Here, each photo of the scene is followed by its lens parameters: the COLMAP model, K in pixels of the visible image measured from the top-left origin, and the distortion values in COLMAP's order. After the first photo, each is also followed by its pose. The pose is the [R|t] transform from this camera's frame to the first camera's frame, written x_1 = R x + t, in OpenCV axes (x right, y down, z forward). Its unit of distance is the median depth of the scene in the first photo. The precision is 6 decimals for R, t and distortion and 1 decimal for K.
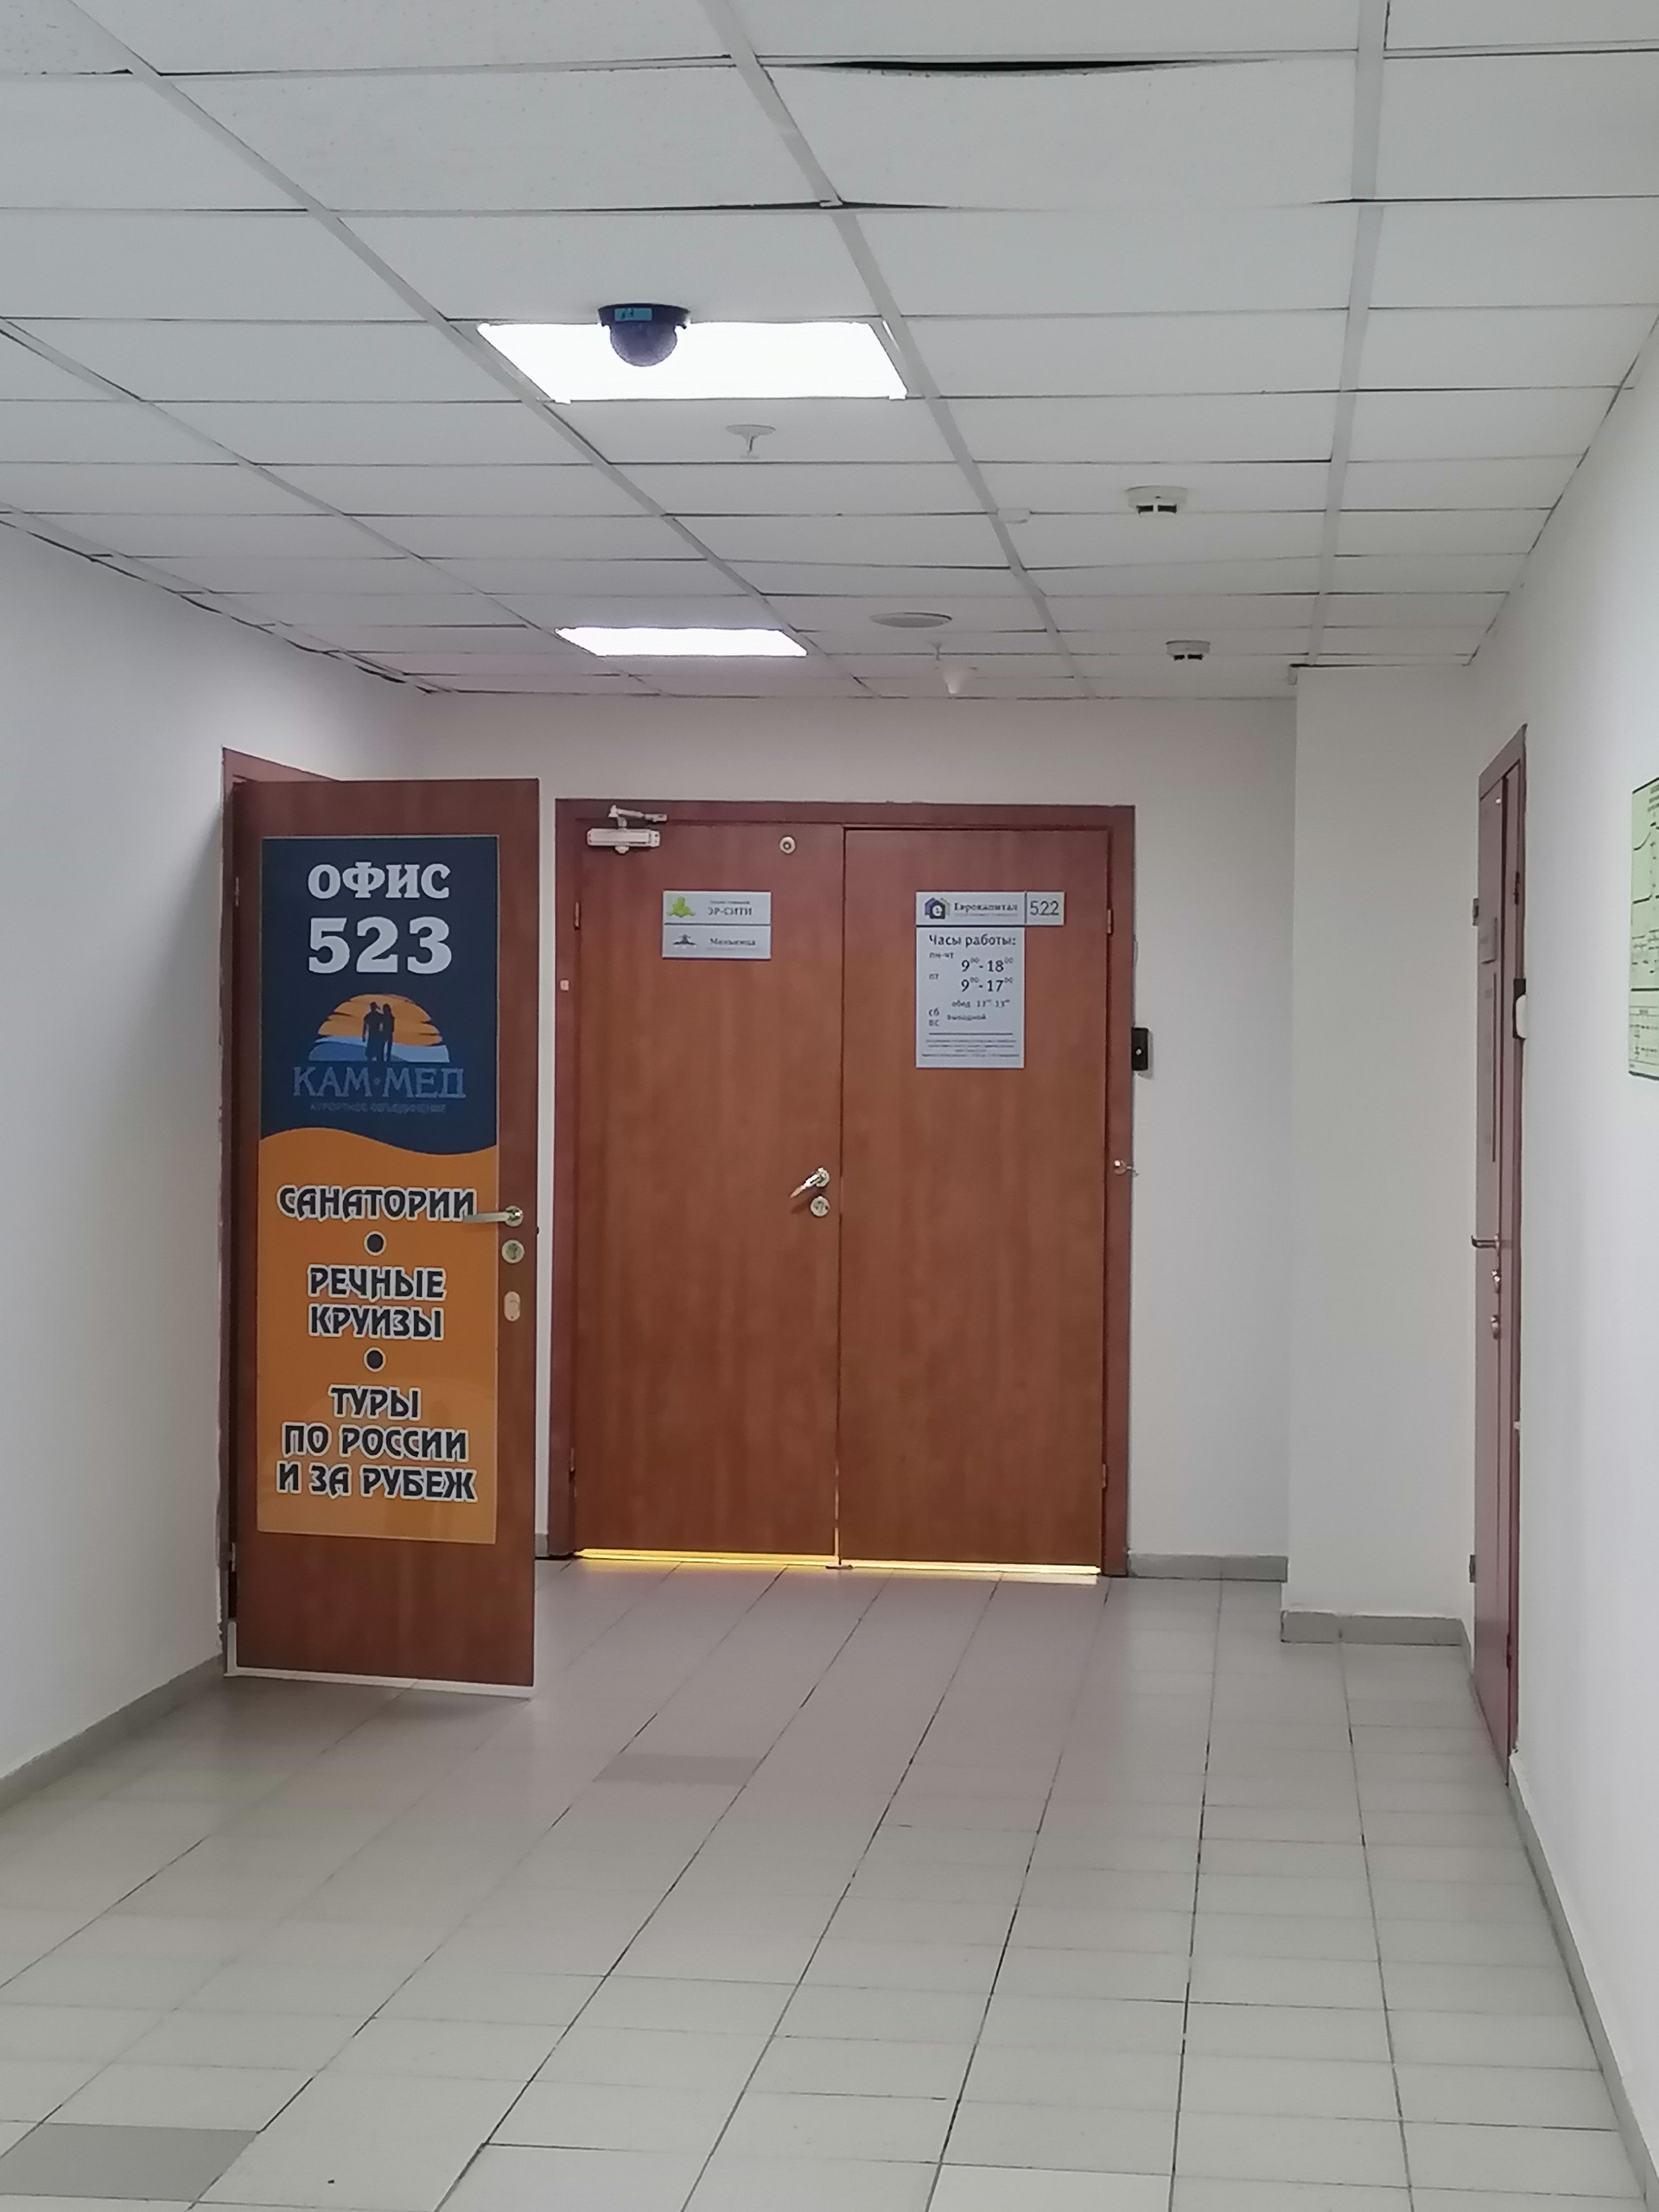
lens RADIAL K [[3869.9, 0, 830.4], [0, 3869.9, 1103.8], [0, 0, 1]] dist [-0.026352, 0.000000]
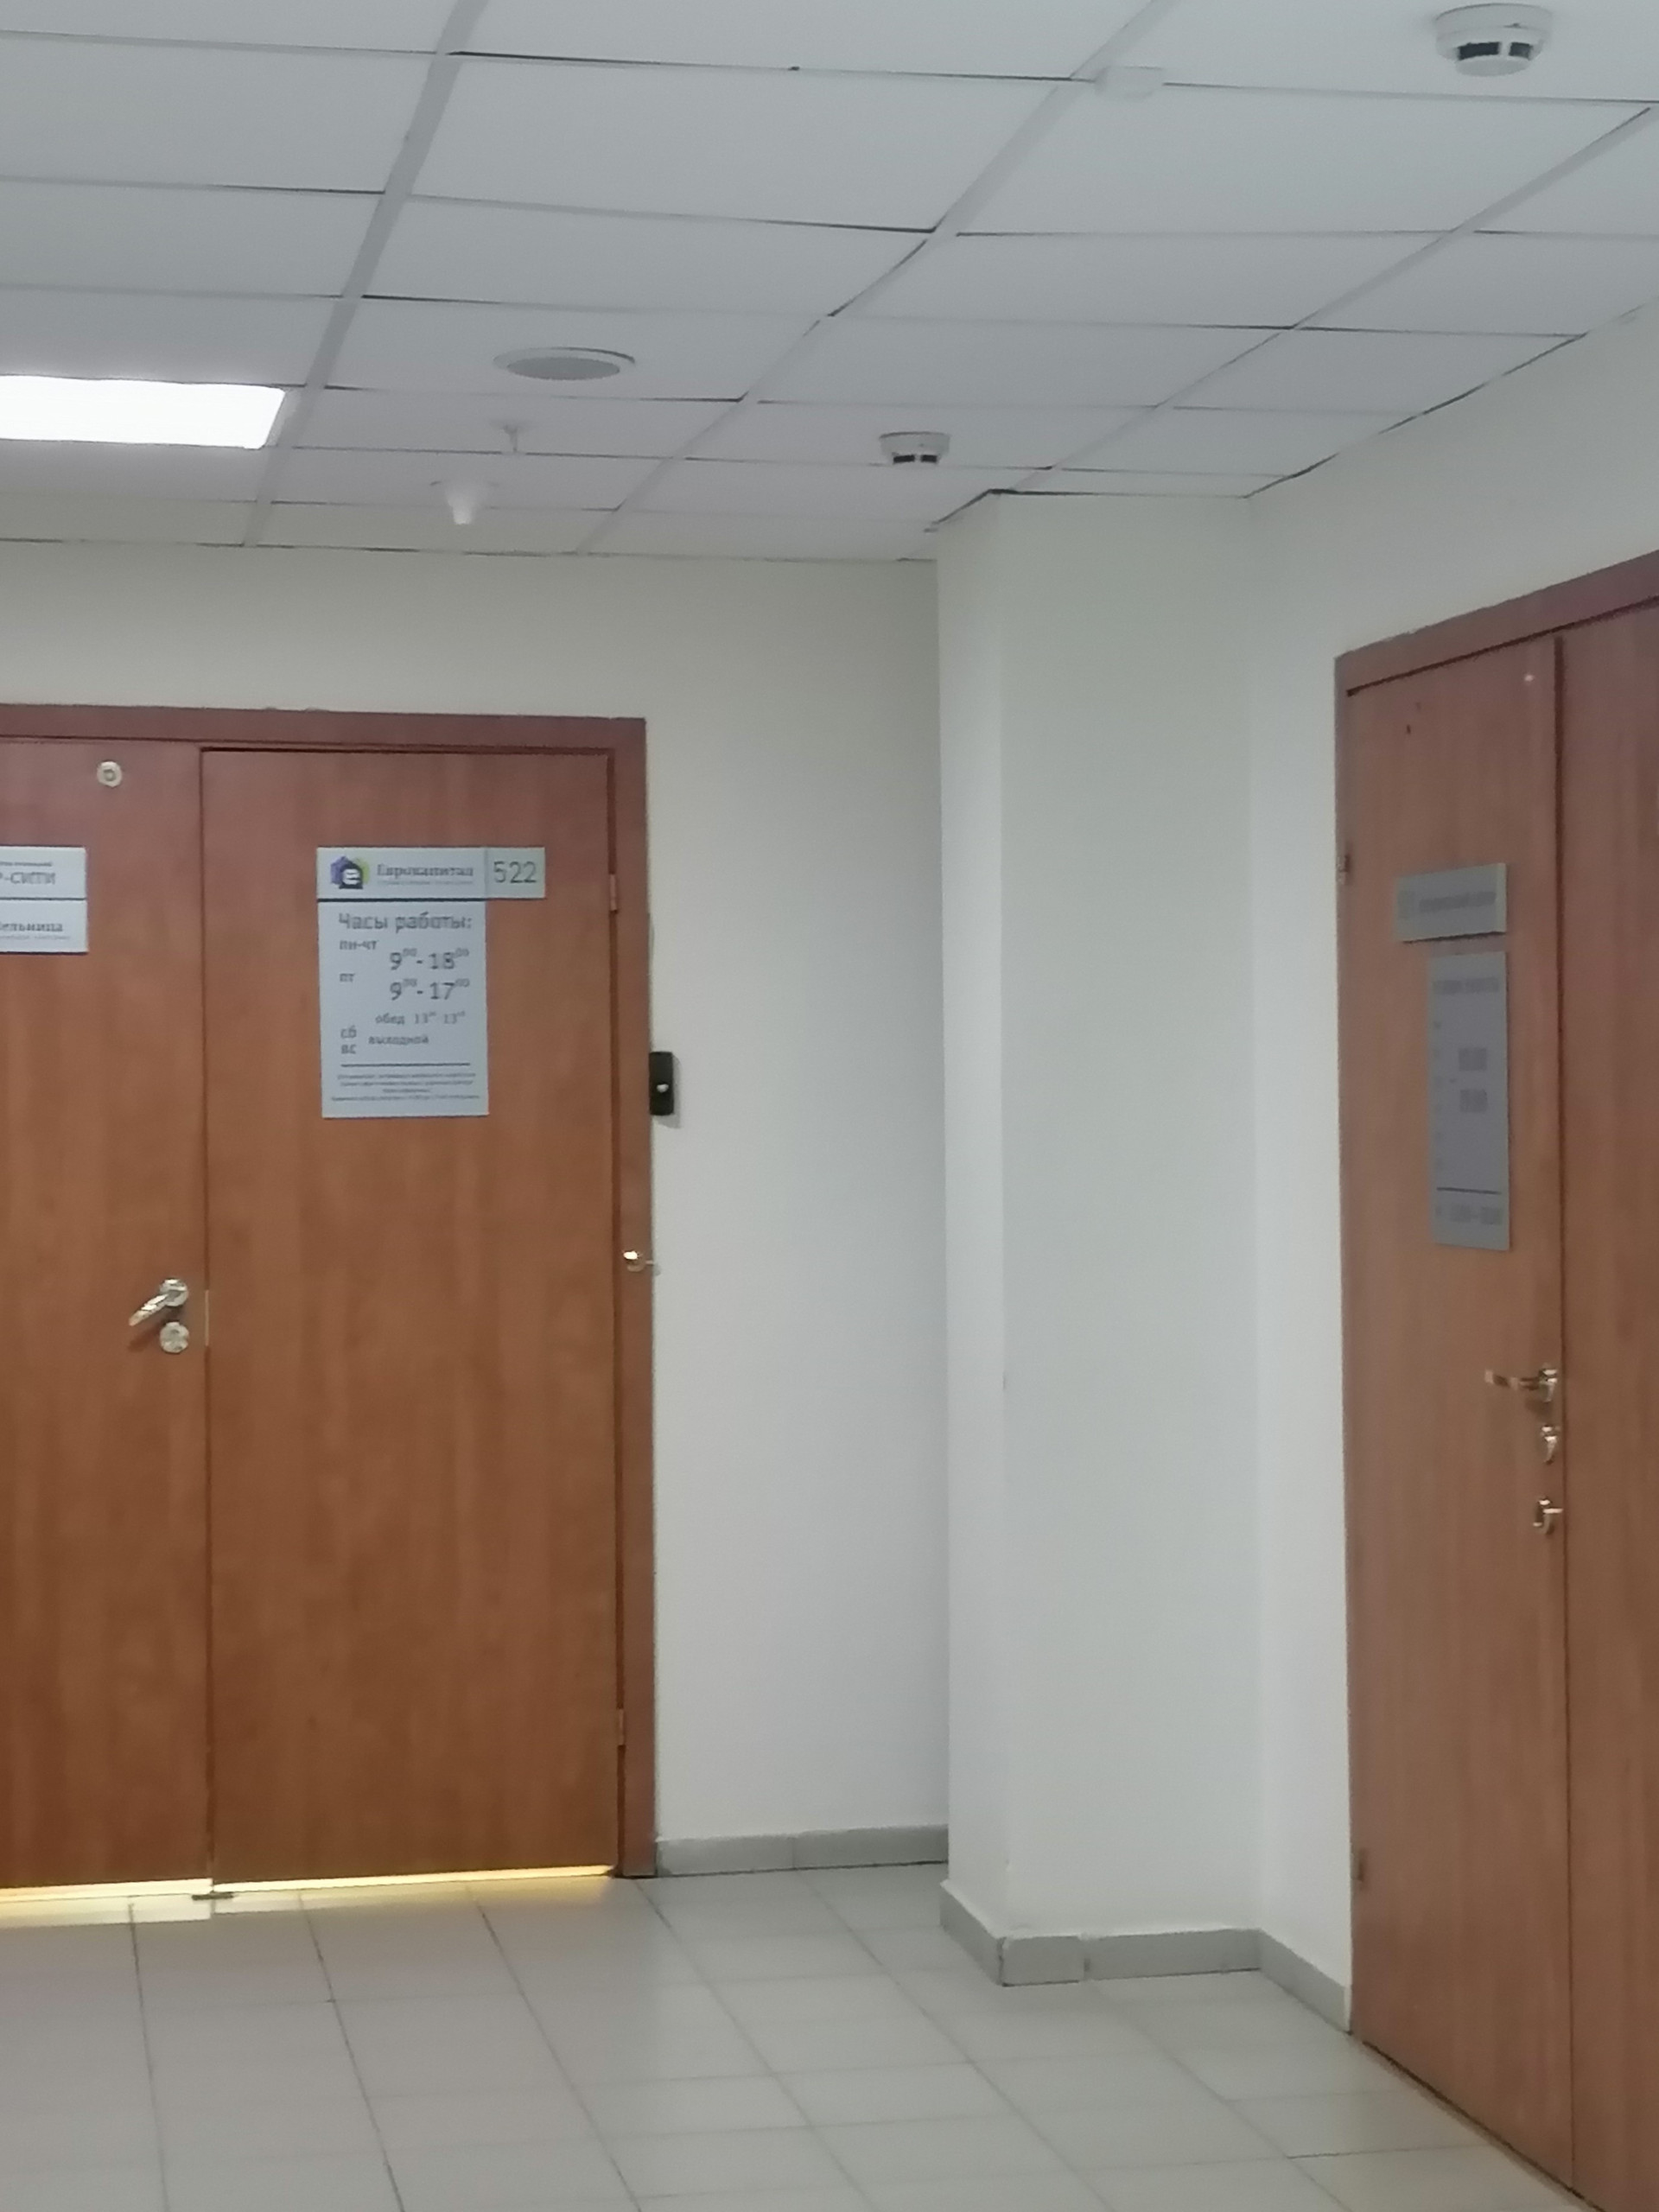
lens RADIAL K [[3869.9, 0, 827.4], [0, 3869.9, 1105.7], [0, 0, 1]] dist [-0.026352, 0.000000]
pose [[0.937256, -0.018471, 0.348153, -0.124514], [0.021625, 0.999753, -0.005176, -0.006286], [-0.347972, 0.012381, 0.937423, 0.363660]]
